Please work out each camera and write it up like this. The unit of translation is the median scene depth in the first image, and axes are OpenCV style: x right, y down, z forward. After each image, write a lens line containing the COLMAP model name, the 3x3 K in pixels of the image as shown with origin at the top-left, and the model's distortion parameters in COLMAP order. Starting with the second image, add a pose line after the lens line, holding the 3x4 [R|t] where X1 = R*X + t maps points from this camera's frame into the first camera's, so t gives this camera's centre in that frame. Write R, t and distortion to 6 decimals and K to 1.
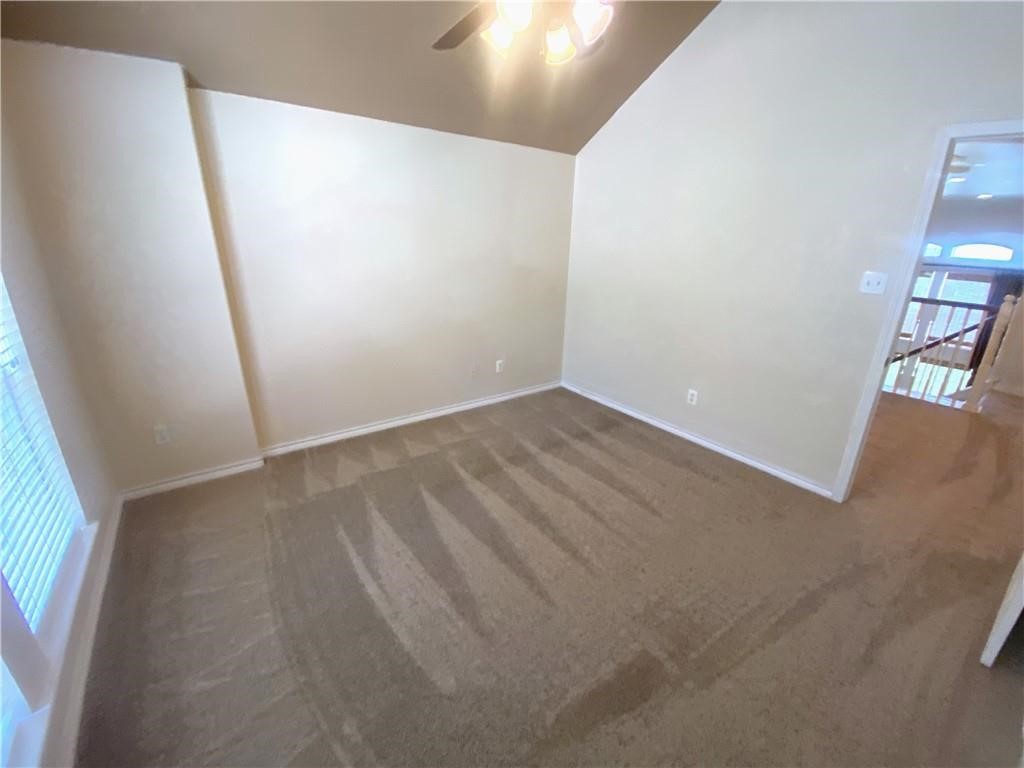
lens RADIAL K [[417.1, 0, 511.7], [0, 417.1, 381.2], [0, 0, 1]] dist [0.045909, -0.034051]
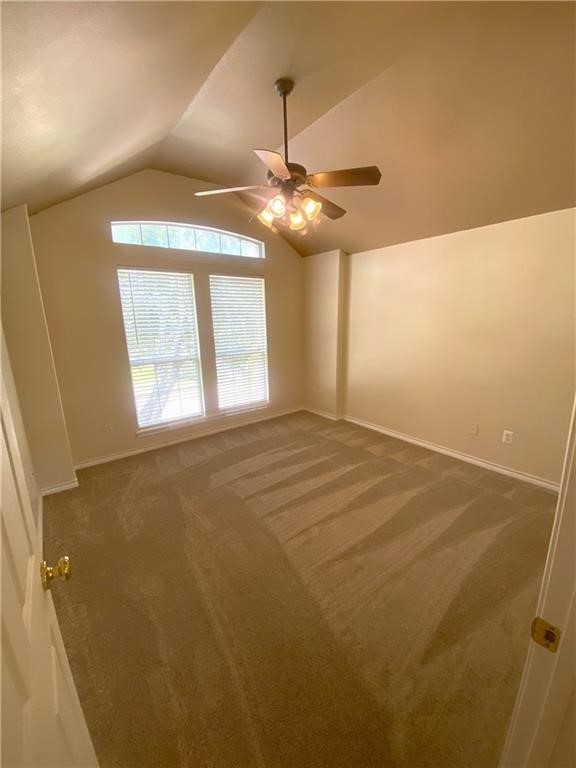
lens RADIAL K [[311.7, 0, 284.8], [0, 311.7, 388.2], [0, 0, 1]] dist [0.000647, -0.000046]
pose [[0.004407, 0.202286, -0.979317, 0.906193], [-0.299001, 0.934790, 0.191743, -0.176095], [0.954243, 0.291971, 0.064603, 0.597053]]
